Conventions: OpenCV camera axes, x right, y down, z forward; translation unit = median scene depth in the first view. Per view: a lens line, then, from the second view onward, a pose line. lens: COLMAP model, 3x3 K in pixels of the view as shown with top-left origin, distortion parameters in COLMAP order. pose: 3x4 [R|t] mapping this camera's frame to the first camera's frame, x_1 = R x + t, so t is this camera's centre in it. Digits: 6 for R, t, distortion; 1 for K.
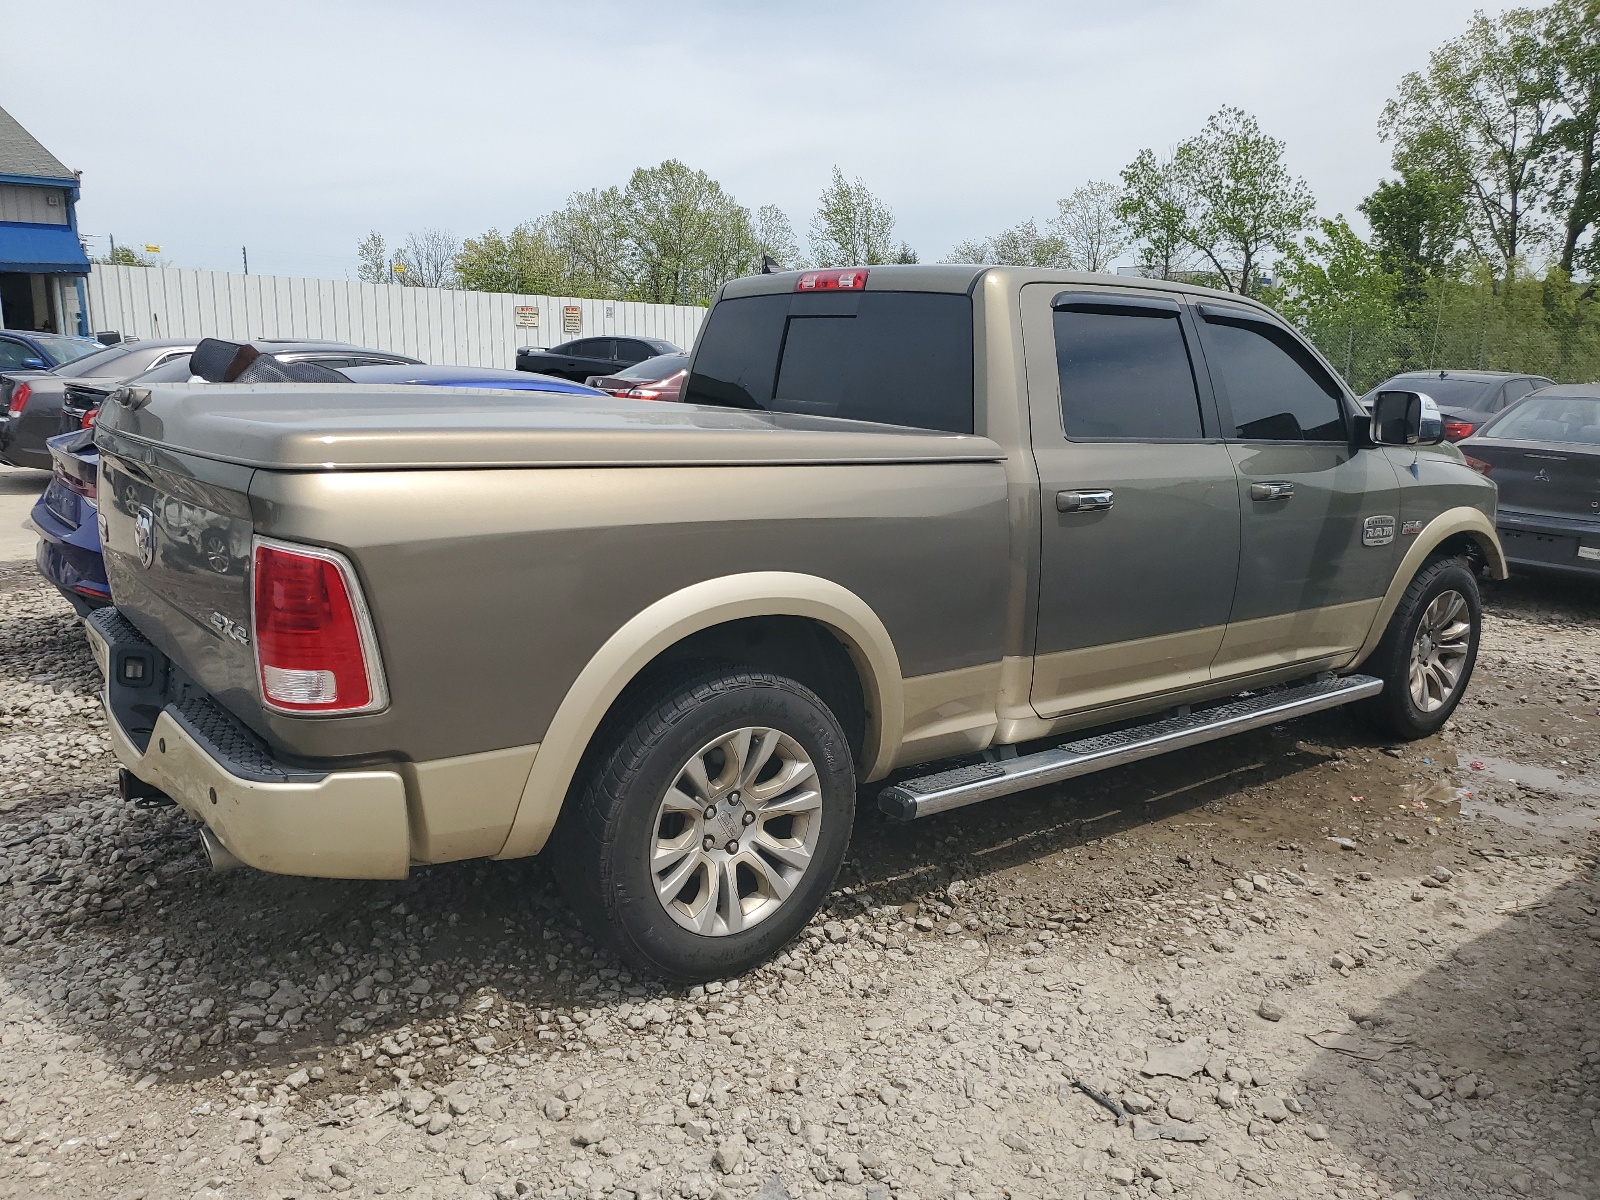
lens RADIAL K [[1305.4, 0, 800.0], [0, 1305.4, 600.0], [0, 0, 1]] dist [0.007367, 0.011025]
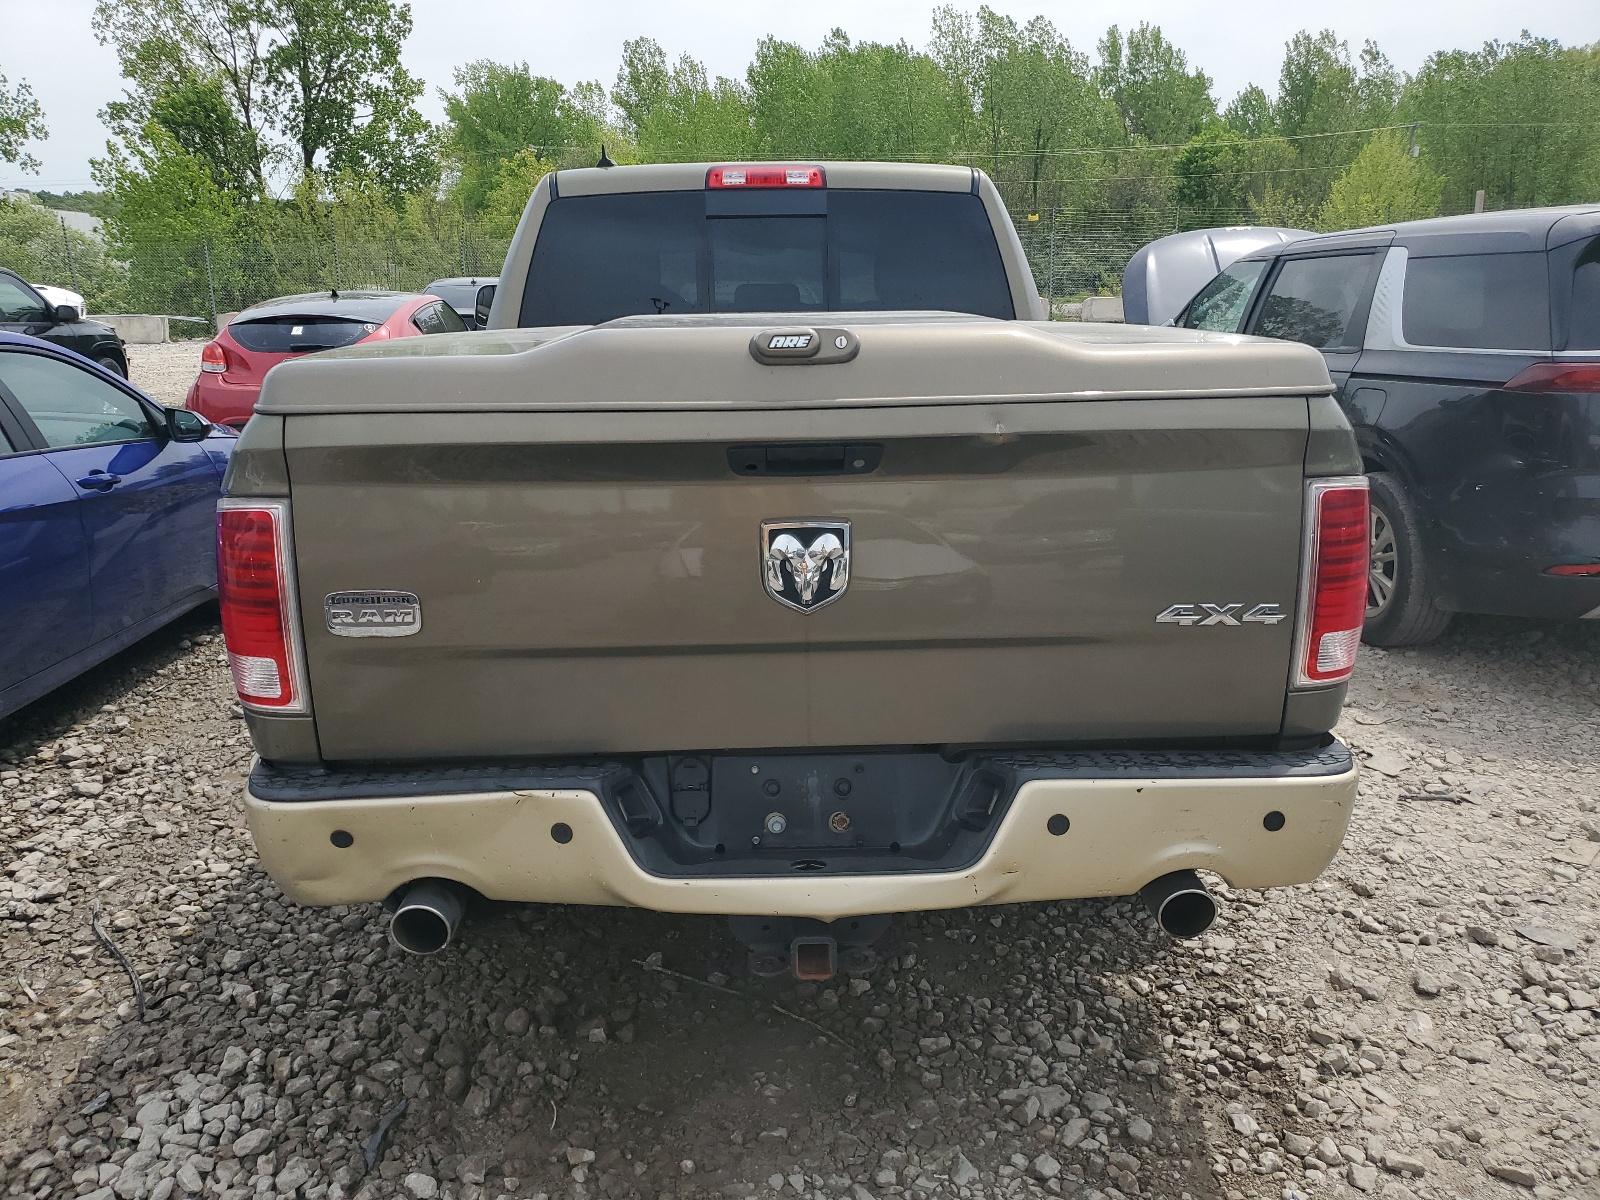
lens RADIAL K [[1273.6, 0, 800.0], [0, 1273.6, 600.0], [0, 0, 1]] dist [0.000415, 0.015834]
pose [[0.548029, -0.236074, 0.802454, -0.122854], [0.183176, 0.969932, 0.160246, -0.016058], [-0.816156, 0.059171, 0.574794, 0.081254]]
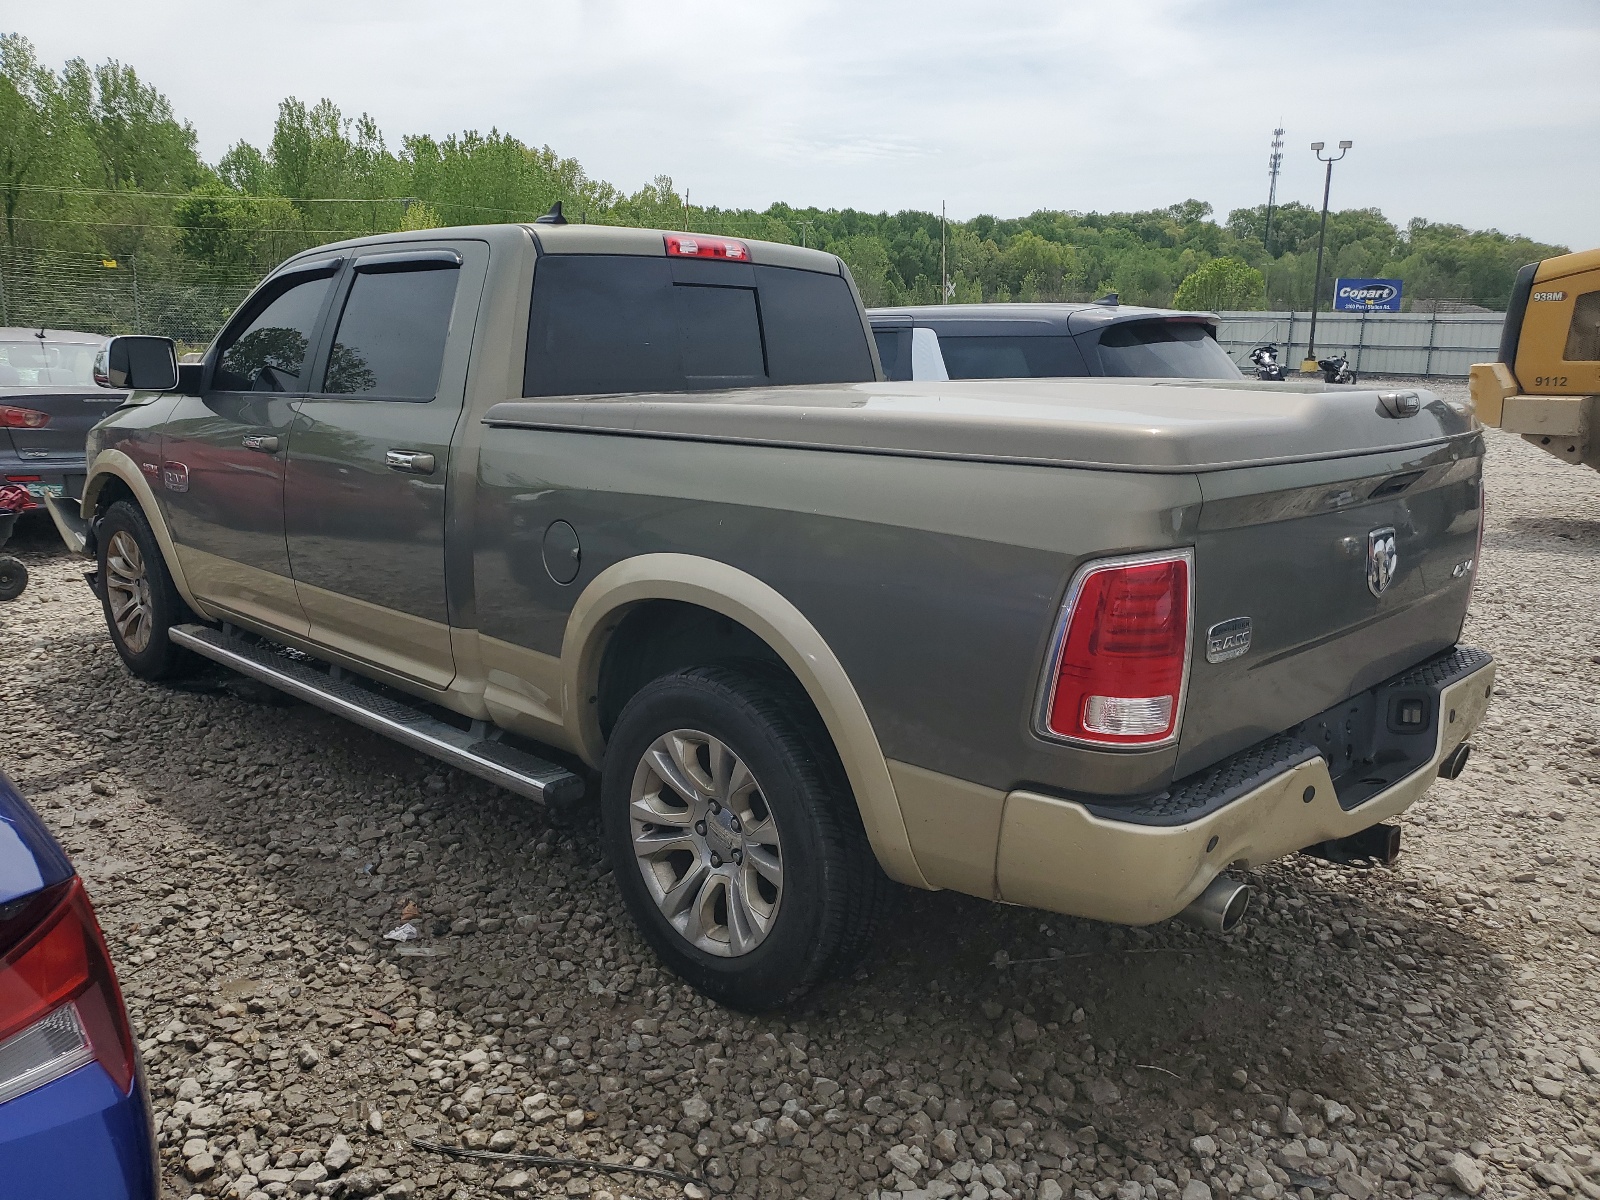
lens RADIAL K [[1273.6, 0, 800.0], [0, 1273.6, 600.0], [0, 0, 1]] dist [0.000415, 0.015834]
pose [[-0.177330, -0.228366, 0.957290, -0.154608], [0.171393, 0.950675, 0.258537, -0.038218], [-0.969112, 0.209919, -0.129443, 0.184882]]
